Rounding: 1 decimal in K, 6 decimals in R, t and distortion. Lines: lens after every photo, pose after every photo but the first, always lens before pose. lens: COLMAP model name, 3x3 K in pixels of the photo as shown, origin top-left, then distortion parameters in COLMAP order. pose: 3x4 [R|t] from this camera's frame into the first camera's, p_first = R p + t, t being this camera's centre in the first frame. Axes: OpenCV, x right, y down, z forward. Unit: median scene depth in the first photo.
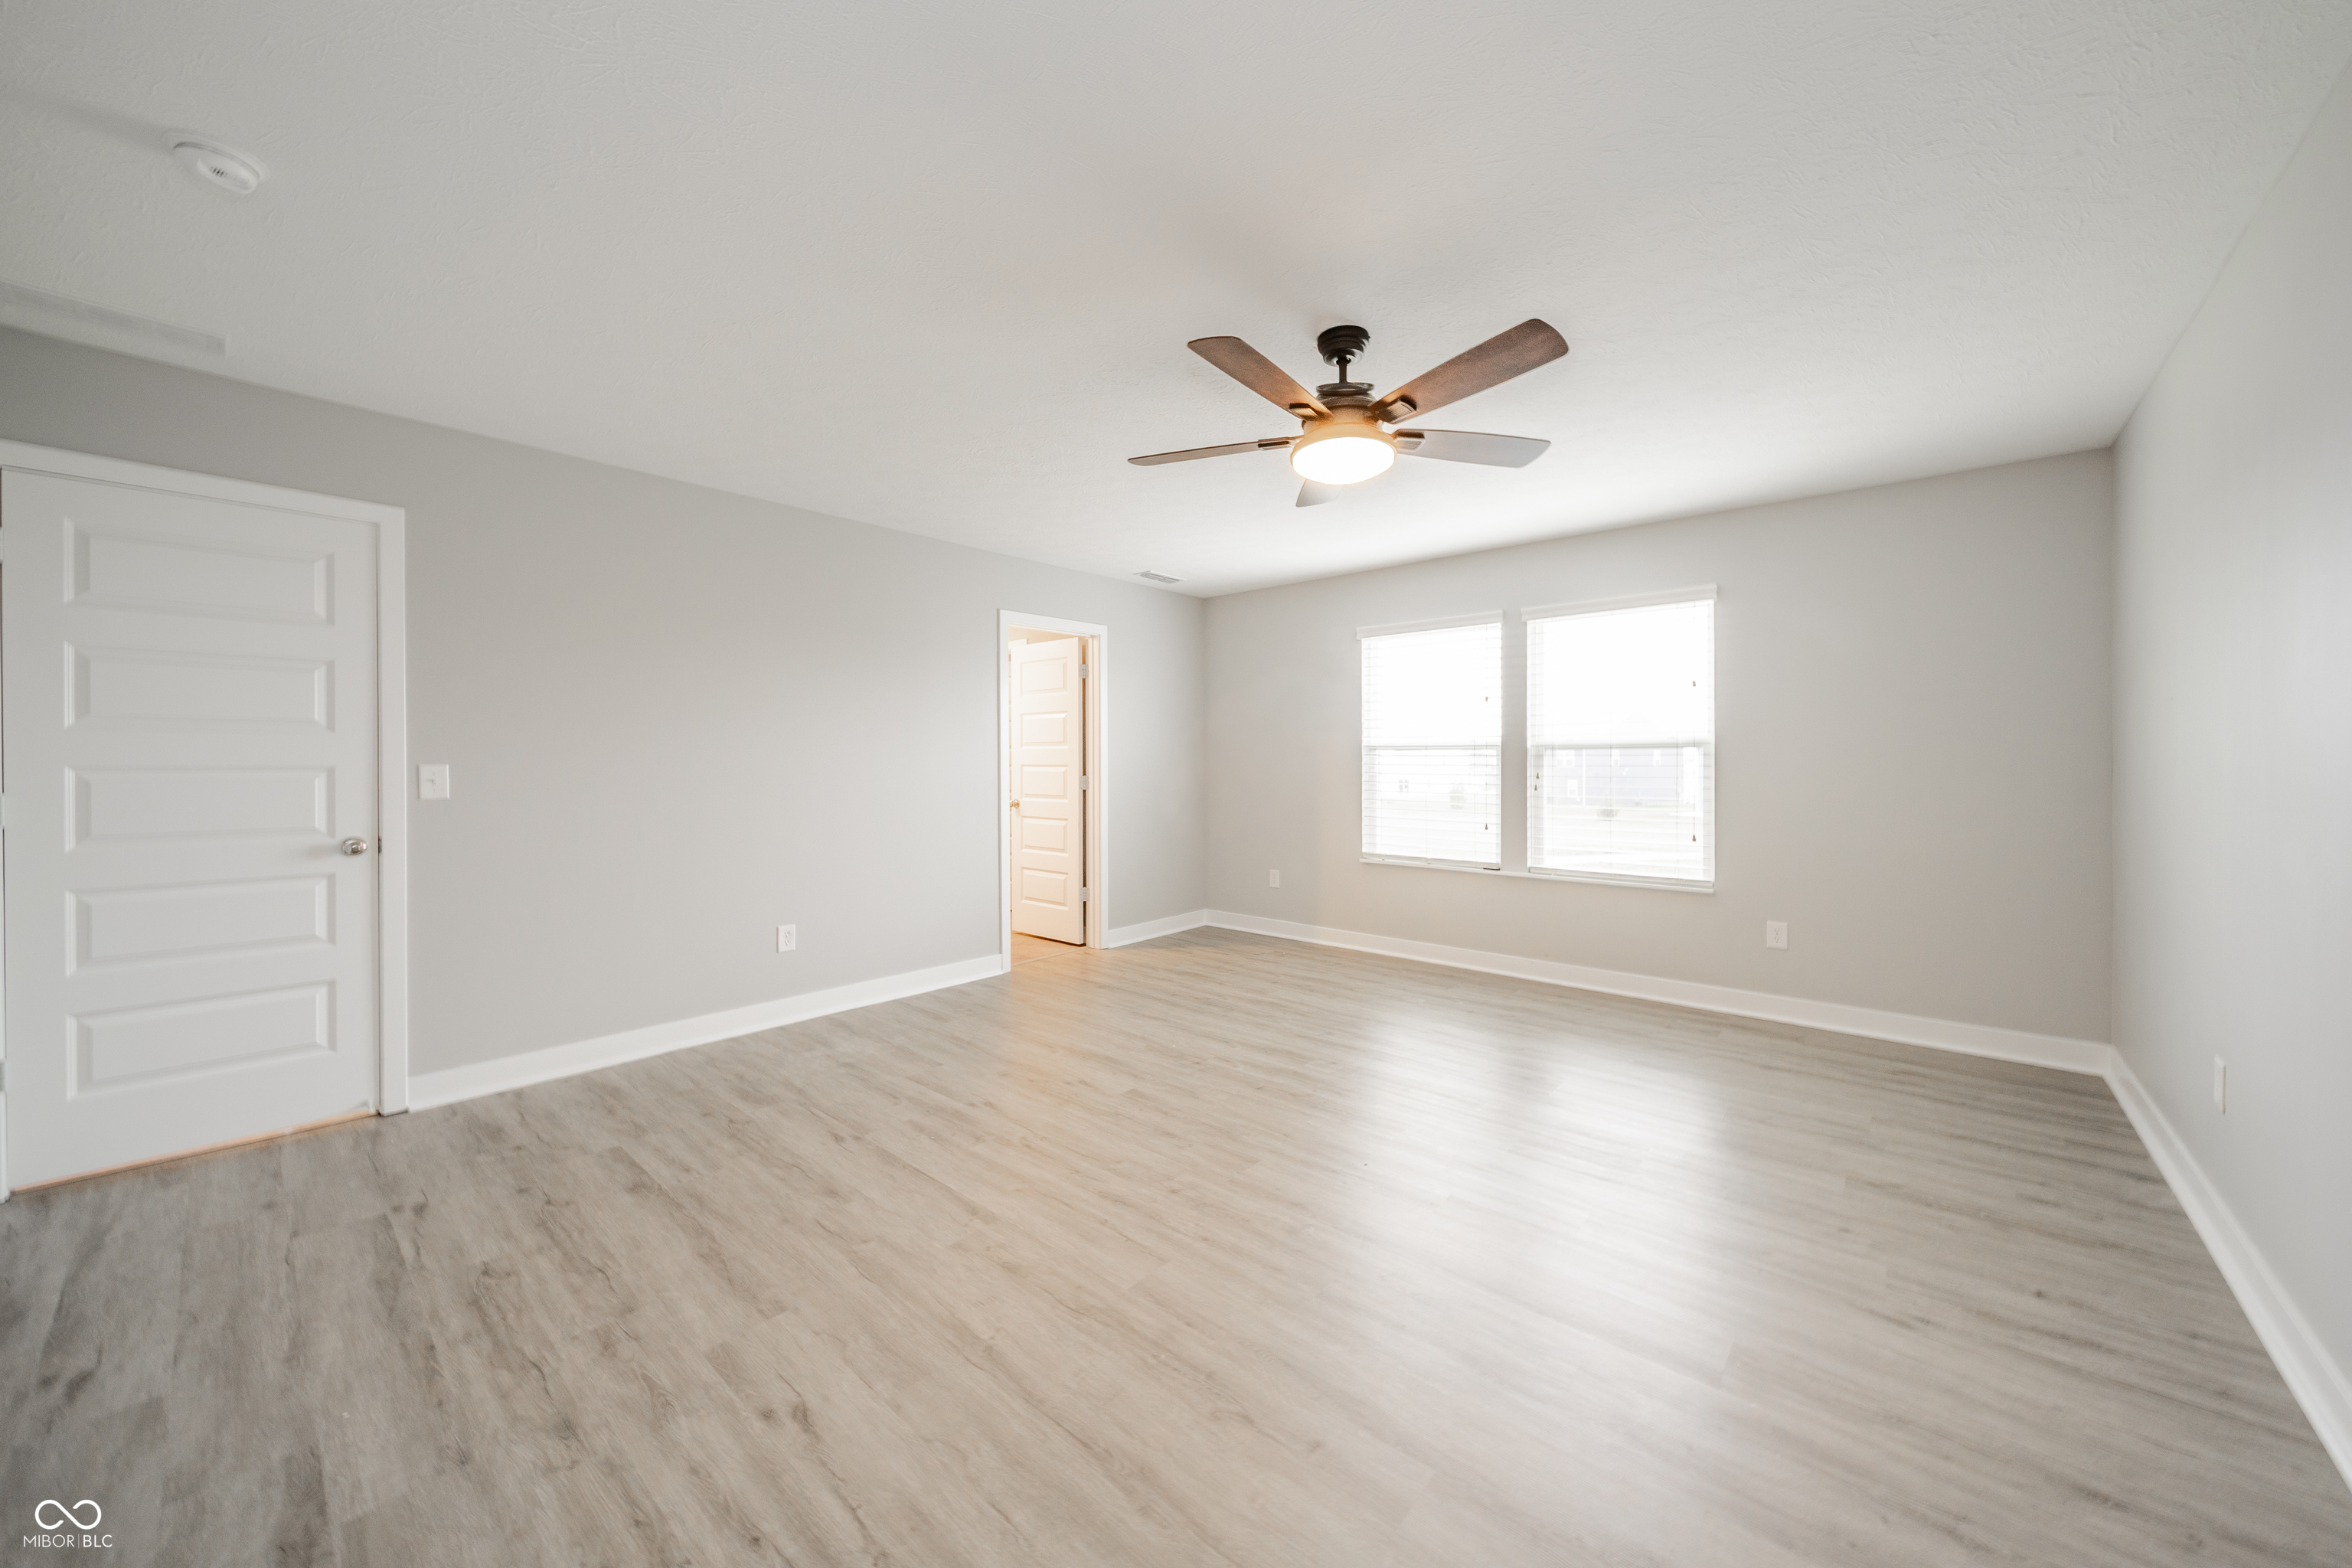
lens RADIAL K [[833.8, 0, 1192.9], [0, 833.8, 782.9], [0, 0, 1]] dist [0.002006, -0.000297]
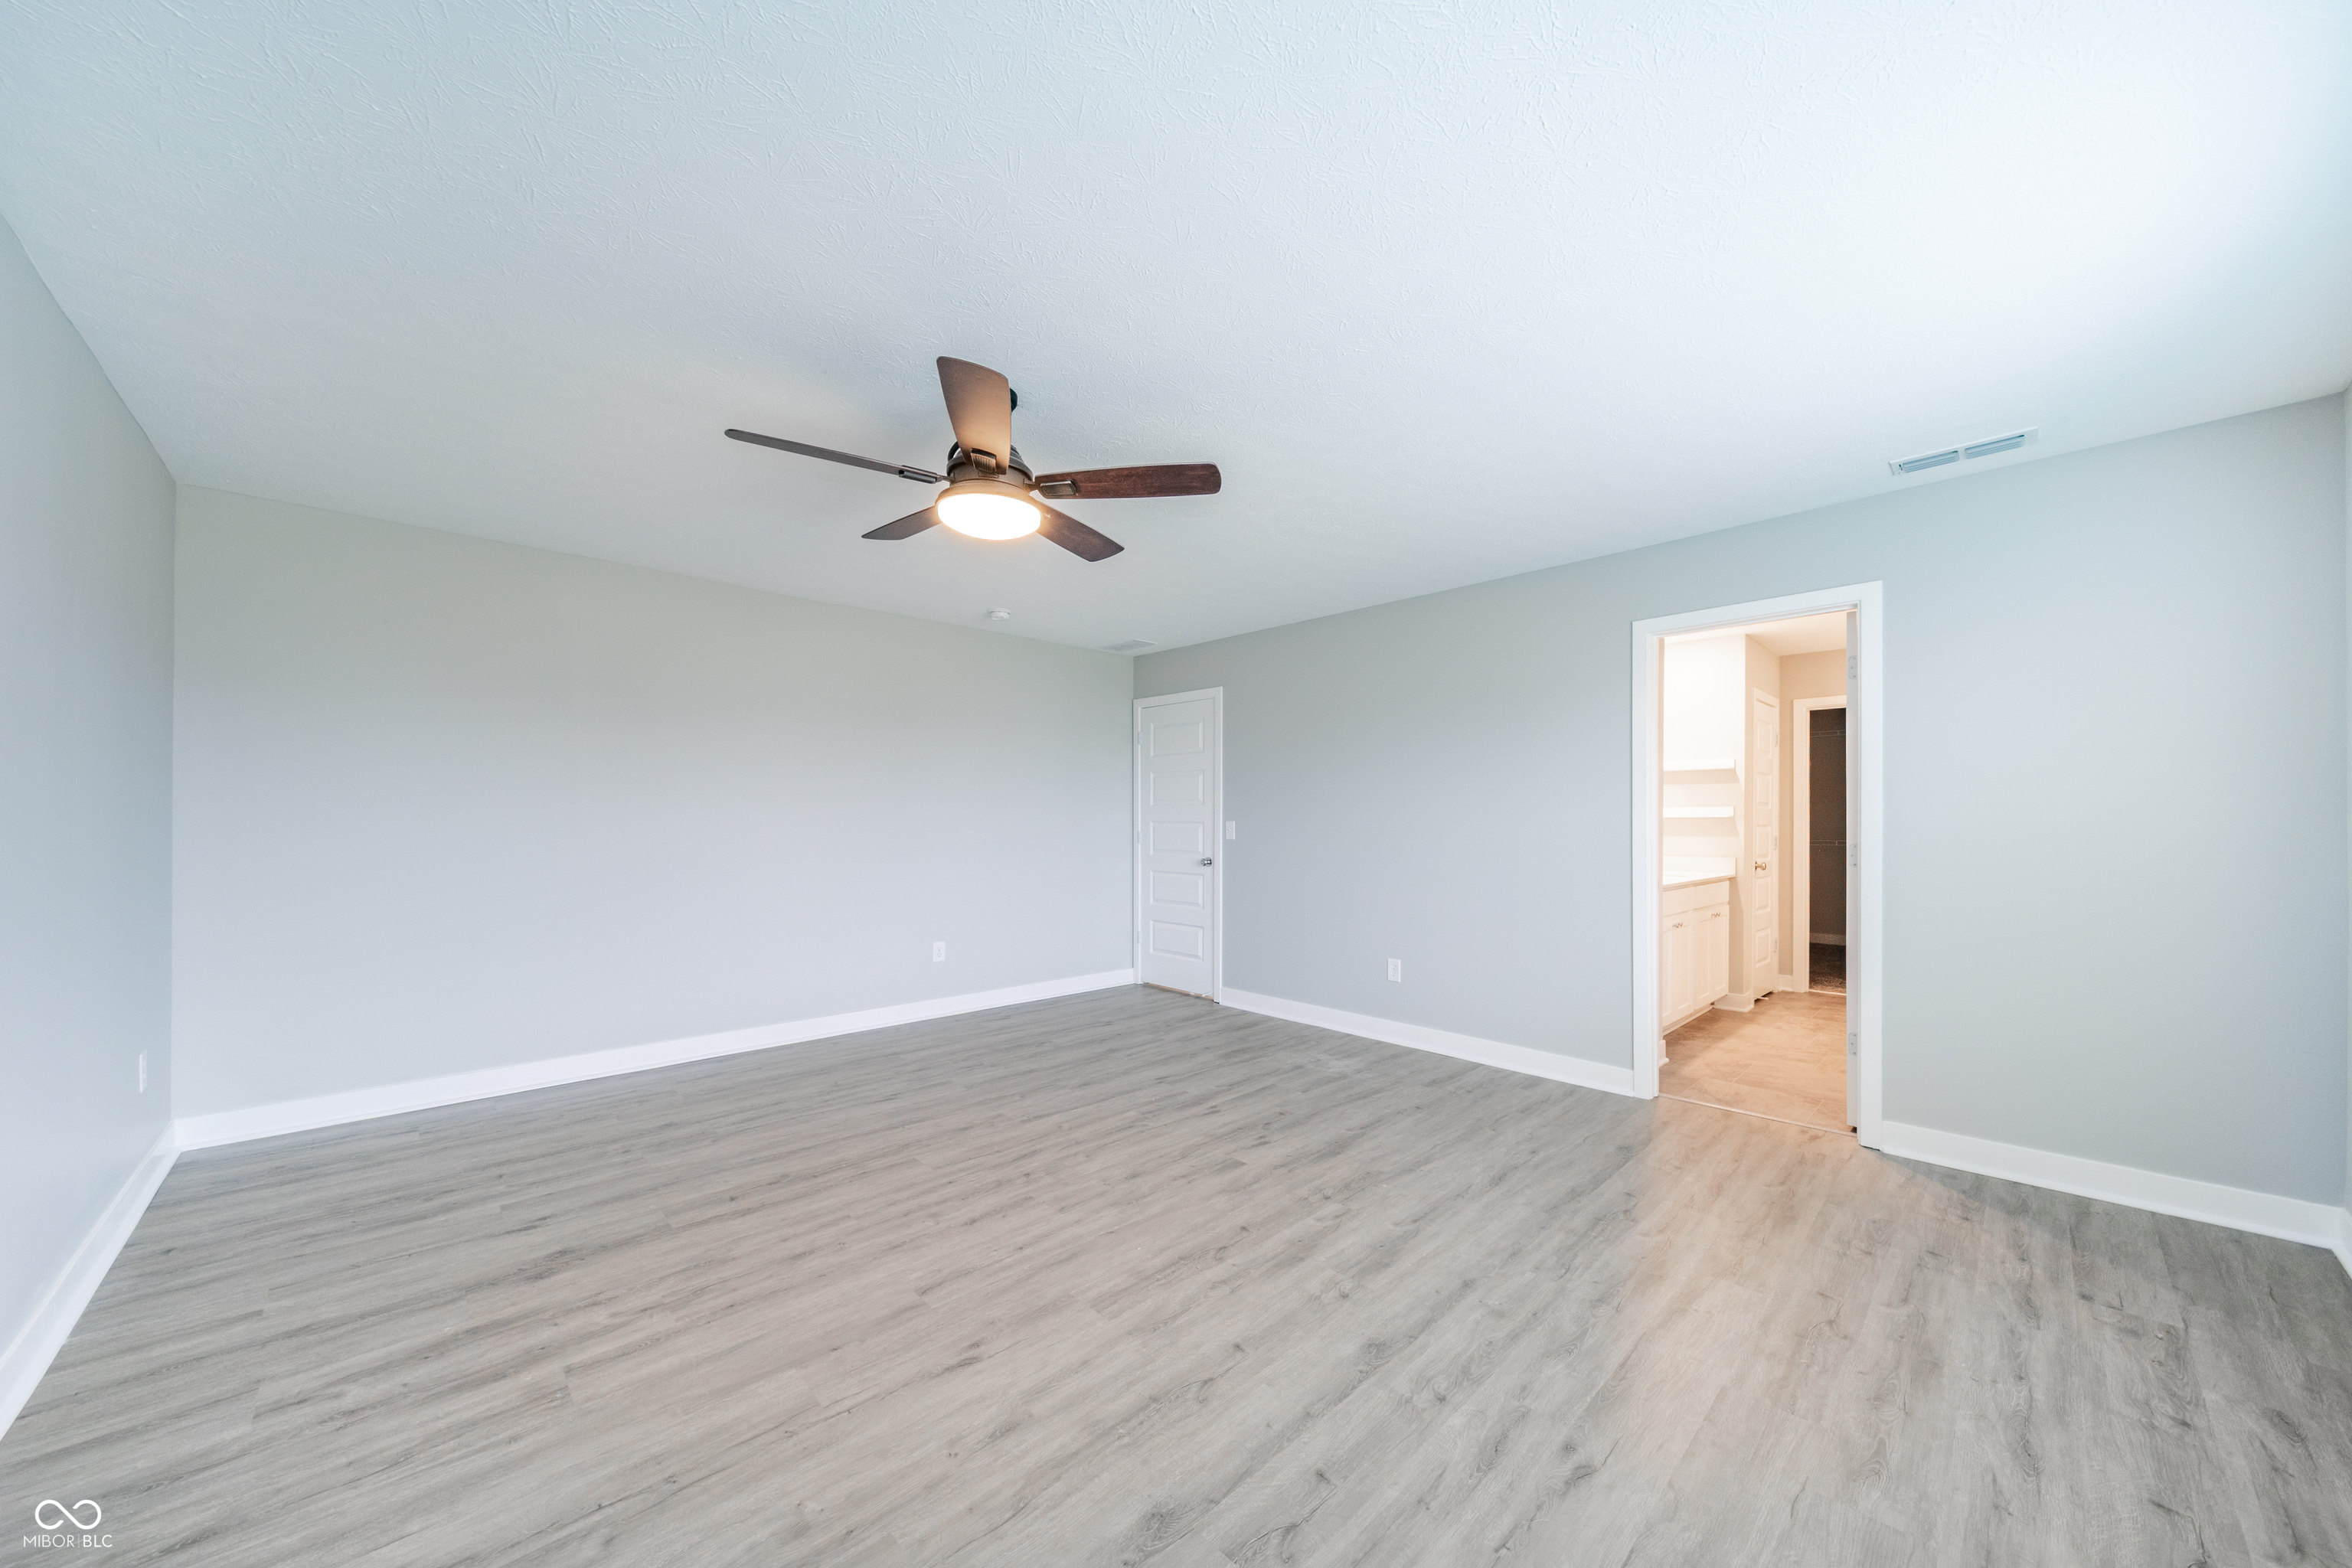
lens RADIAL K [[833.8, 0, 1180.1], [0, 833.8, 803.7], [0, 0, 1]] dist [0.002006, -0.000297]
pose [[-0.106405, -0.021347, -0.994094, 0.927302], [-0.024816, 0.999515, -0.018807, -0.020734], [0.994013, 0.022668, -0.106883, 1.070935]]
